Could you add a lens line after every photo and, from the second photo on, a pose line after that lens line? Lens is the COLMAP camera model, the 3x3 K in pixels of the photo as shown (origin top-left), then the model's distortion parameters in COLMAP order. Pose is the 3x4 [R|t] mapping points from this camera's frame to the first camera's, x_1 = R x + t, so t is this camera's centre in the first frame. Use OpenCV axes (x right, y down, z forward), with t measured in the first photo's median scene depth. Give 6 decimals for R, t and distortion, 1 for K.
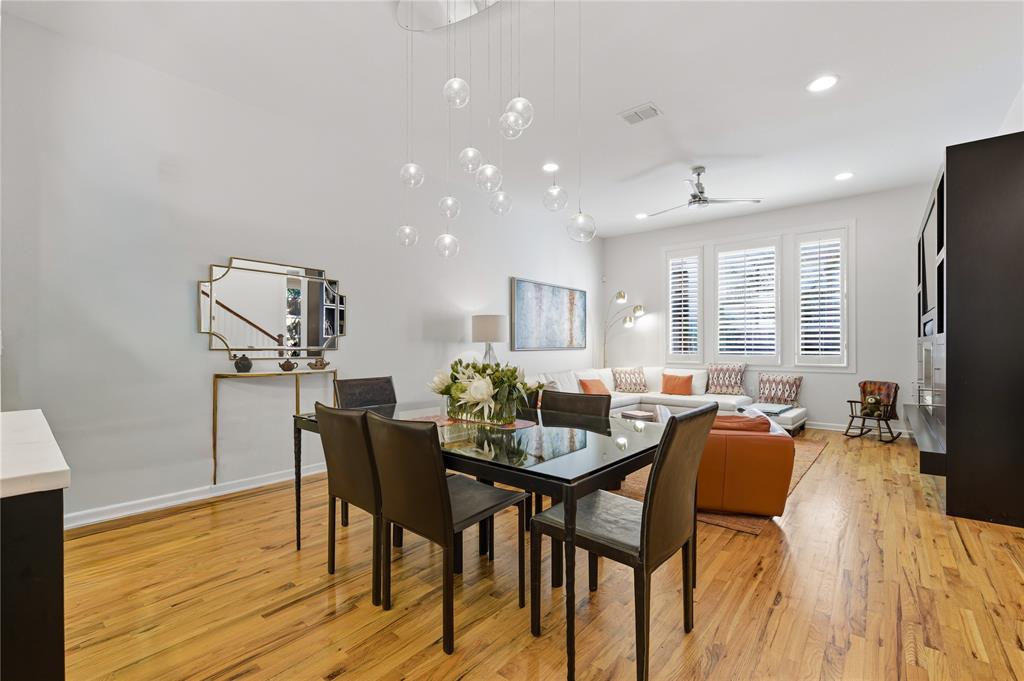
lens RADIAL K [[442.5, 0, 512.0], [0, 442.5, 340.5], [0, 0, 1]] dist [-0.000242, -0.000034]
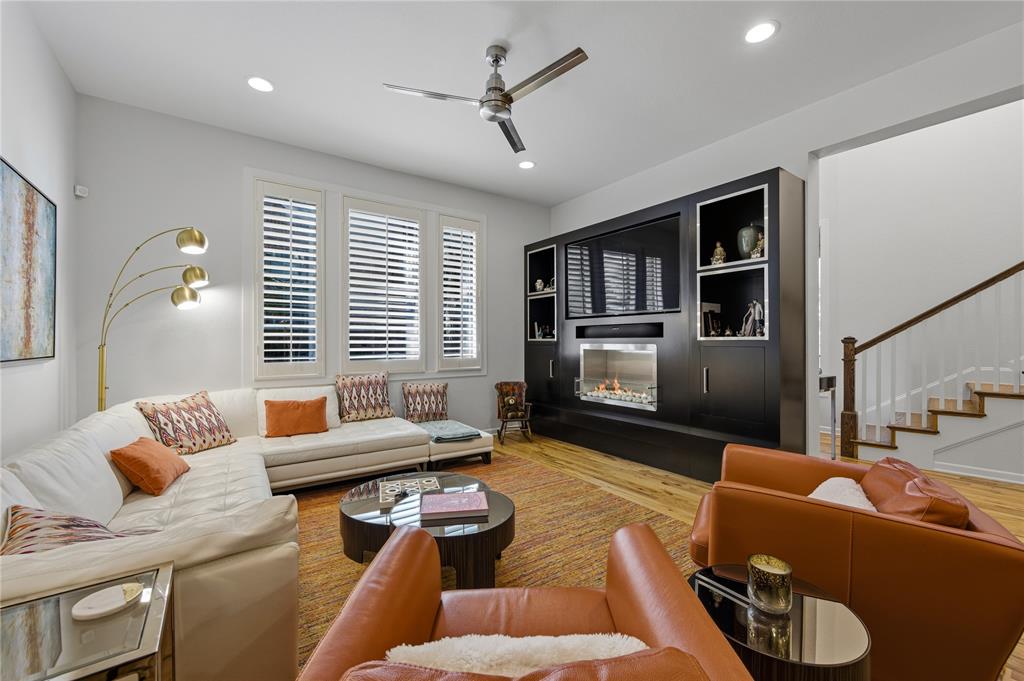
lens RADIAL K [[431.1, 0, 512.0], [0, 431.1, 340.5], [0, 0, 1]] dist [0.015550, 0.000119]
pose [[0.264944, 0.005881, 0.964246, -0.091486], [-0.002945, 0.999982, -0.005289, 0.003350], [-0.964259, -0.001439, 0.264957, 0.574282]]
